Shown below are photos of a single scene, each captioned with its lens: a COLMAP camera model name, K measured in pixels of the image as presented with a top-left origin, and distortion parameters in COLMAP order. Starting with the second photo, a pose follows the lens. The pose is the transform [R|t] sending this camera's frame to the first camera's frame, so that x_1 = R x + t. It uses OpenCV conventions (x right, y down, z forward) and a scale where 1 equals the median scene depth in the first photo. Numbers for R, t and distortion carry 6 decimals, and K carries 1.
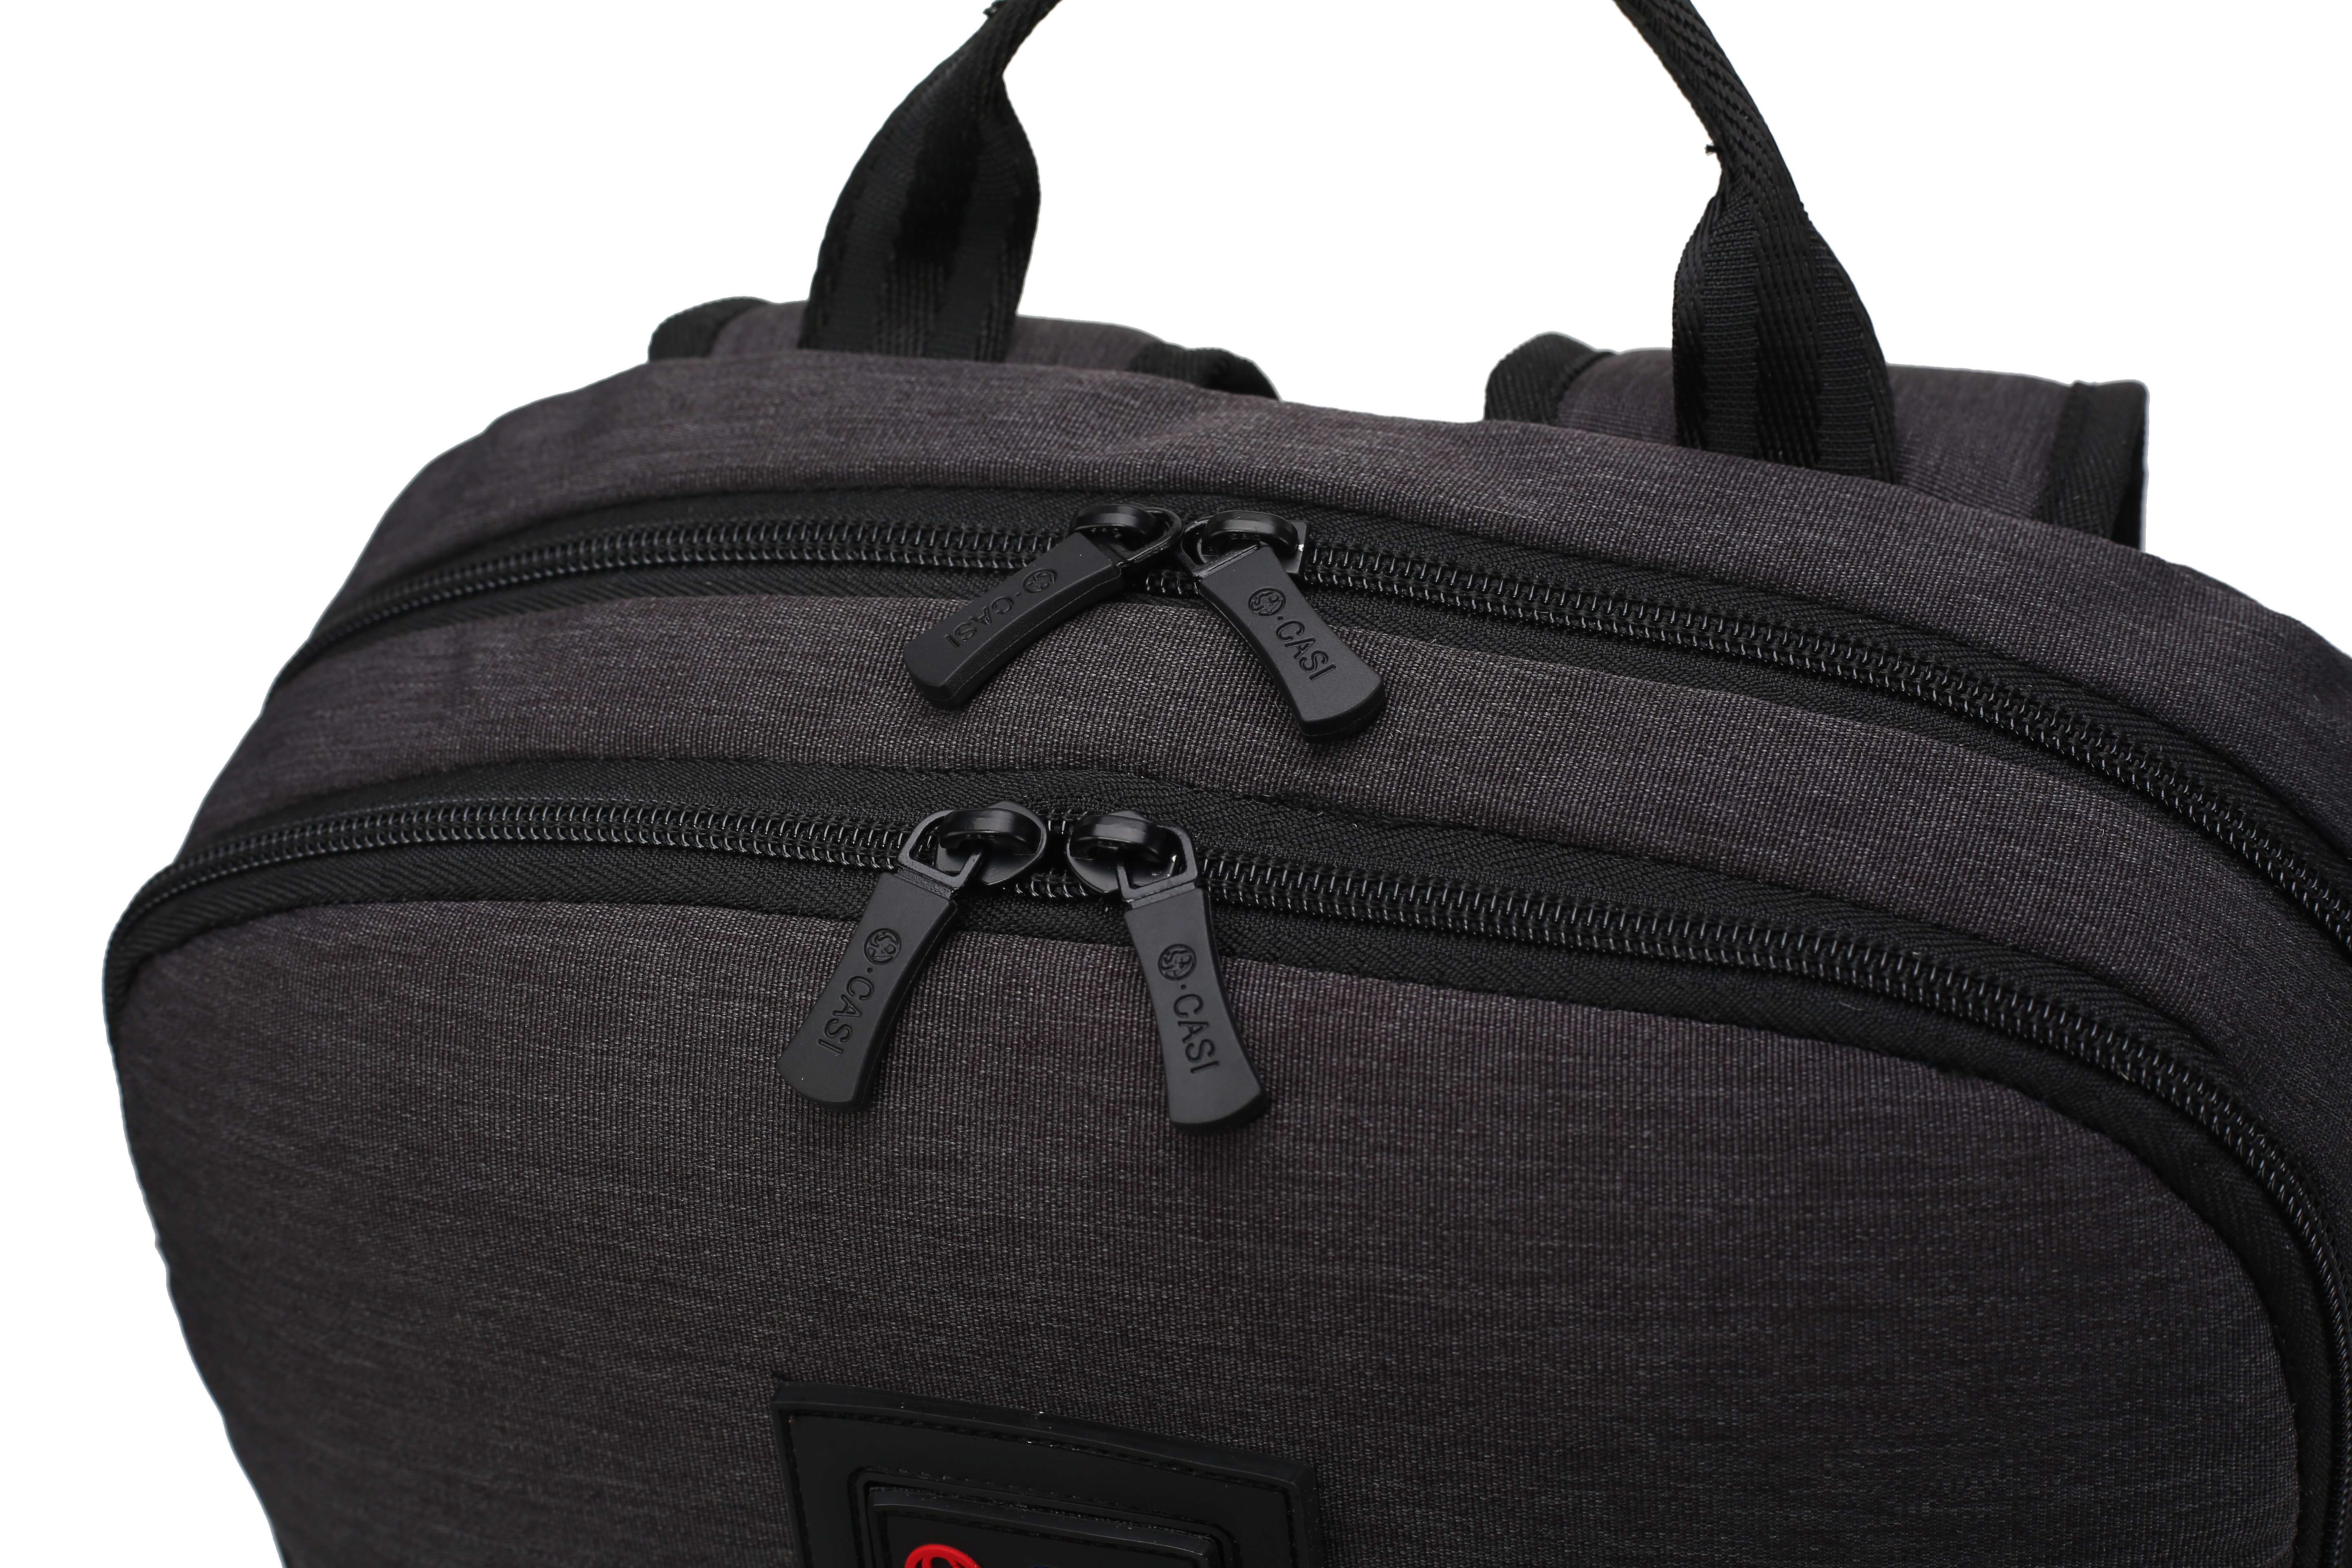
lens RADIAL K [[3376.0, 0, 1176.0], [0, 3376.0, 784.0], [0, 0, 1]] dist [-0.100803, 0.074724]
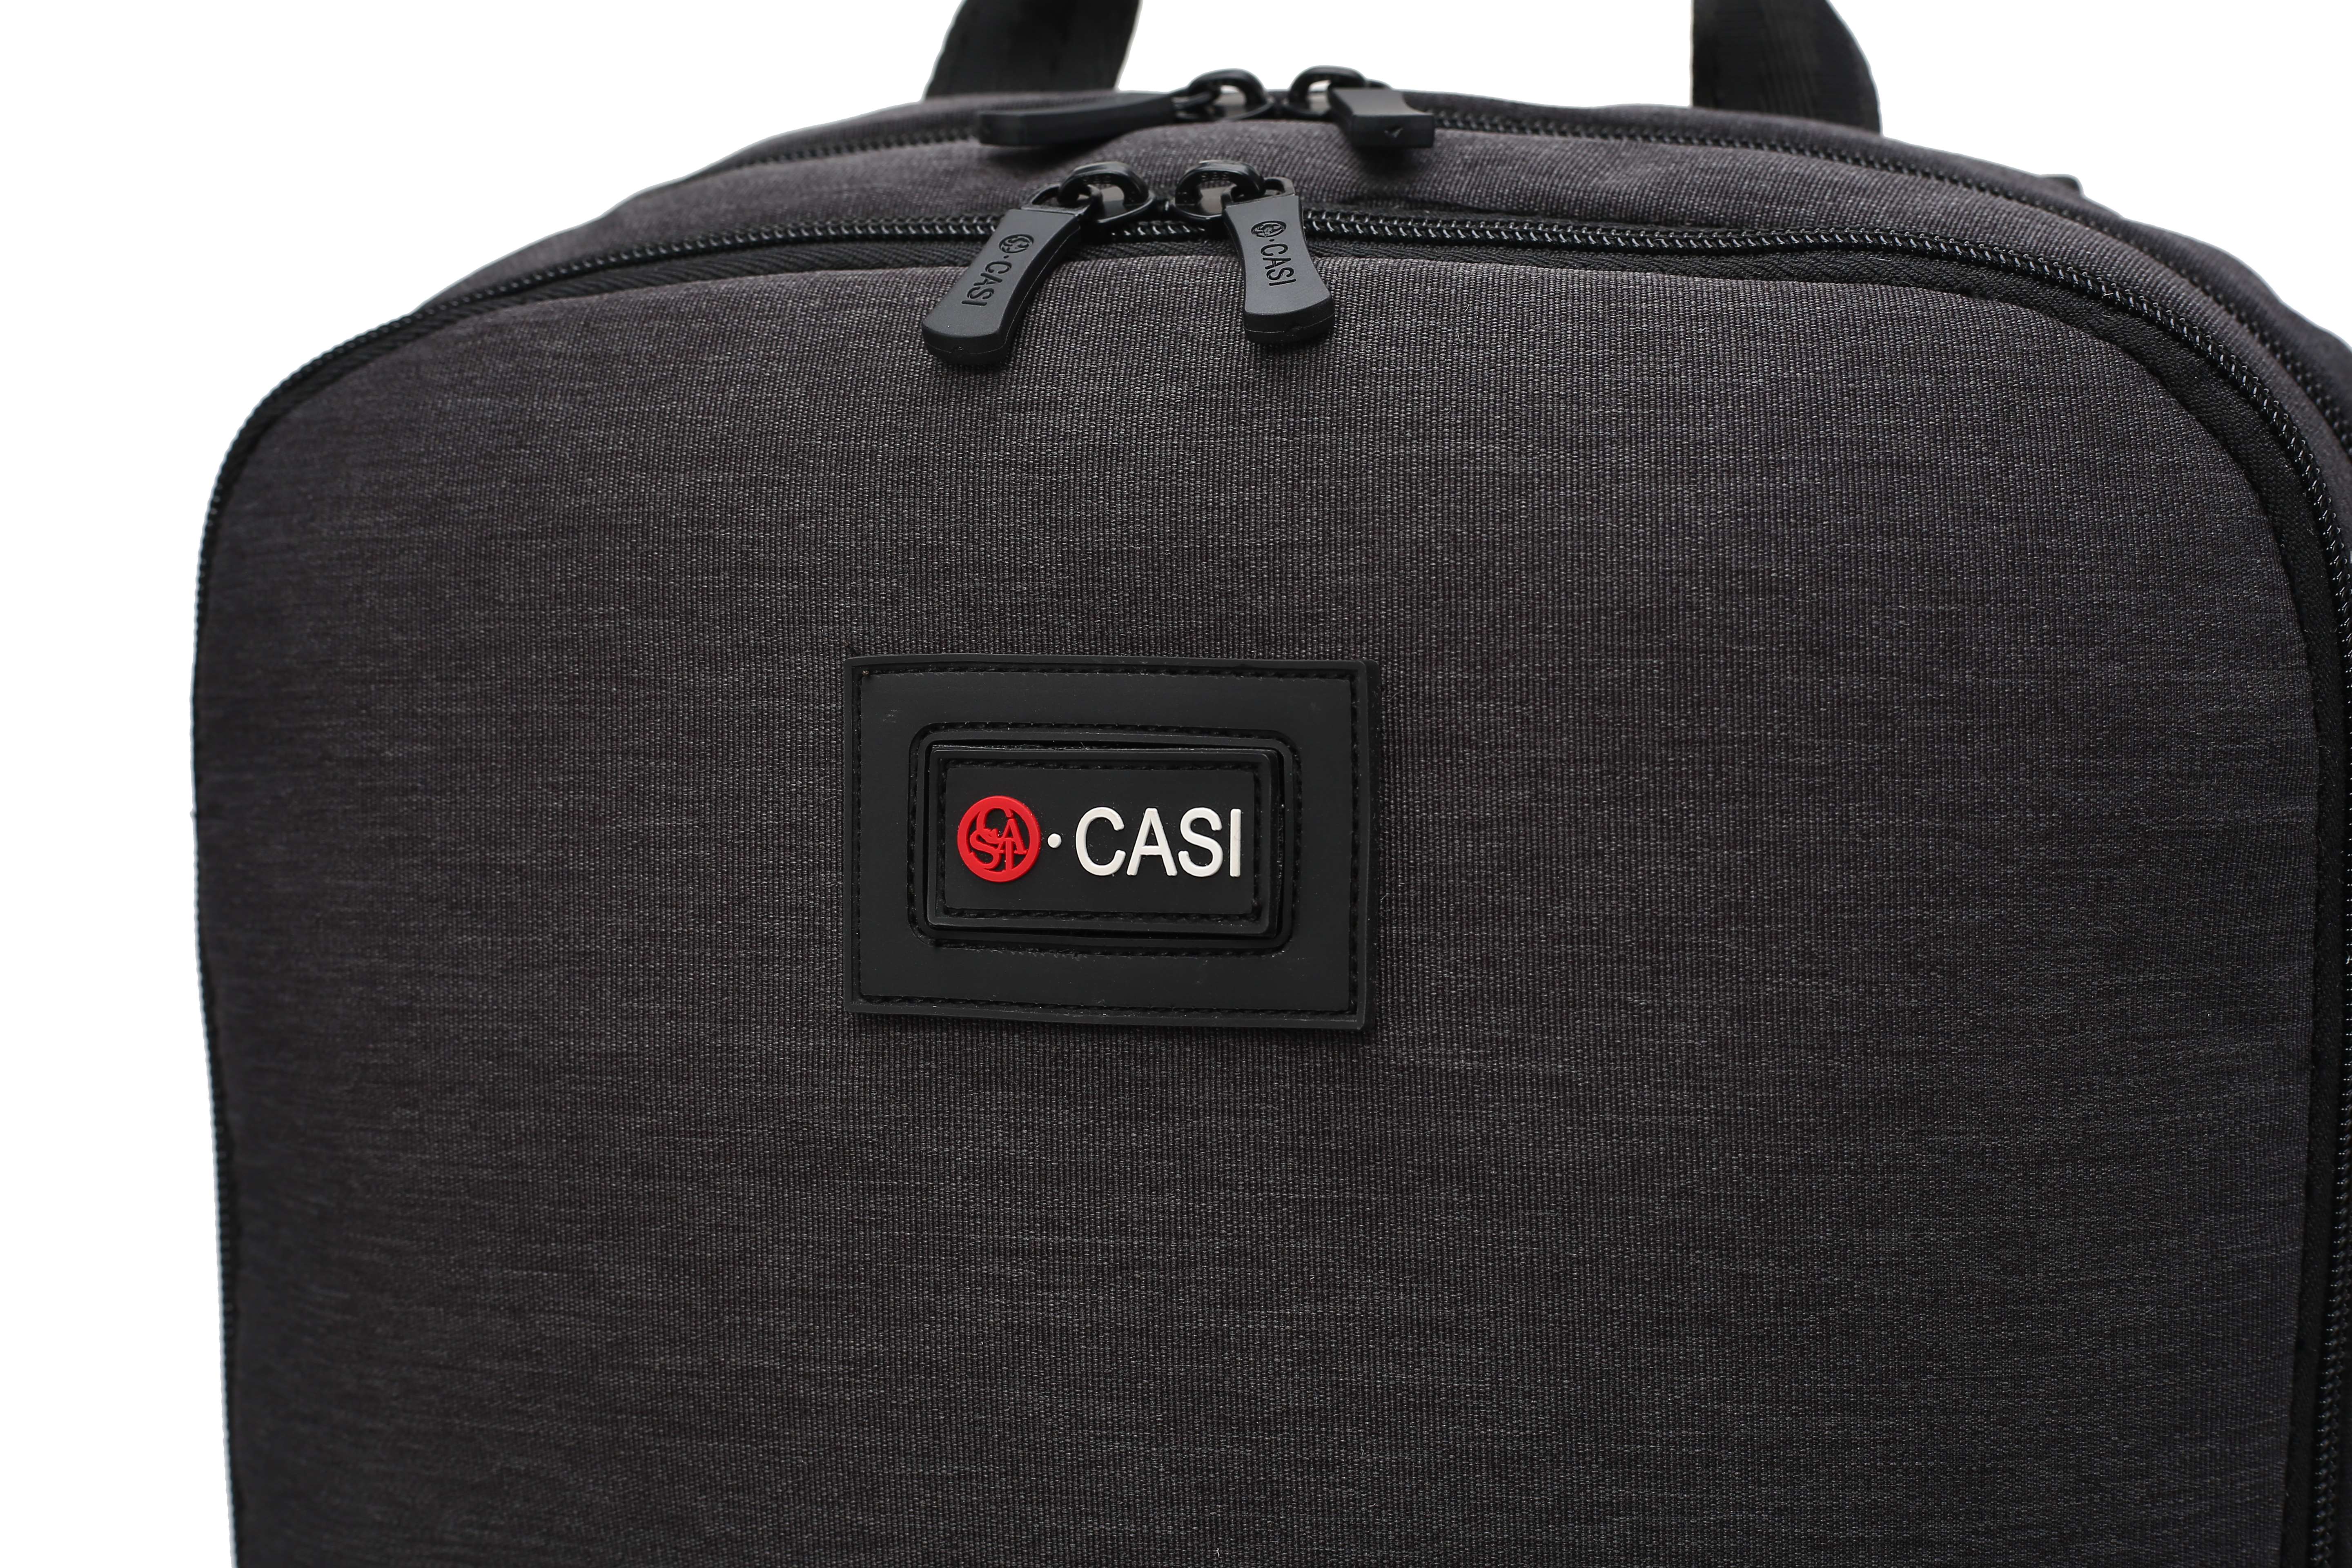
lens RADIAL K [[3388.6, 0, 1176.0], [0, 3388.6, 784.0], [0, 0, 1]] dist [-0.091054, -0.090998]
pose [[0.996109, 0.082282, 0.031554, -0.050005], [-0.060282, 0.897394, -0.437093, 0.675369], [-0.064282, 0.433490, 0.898863, 0.076988]]
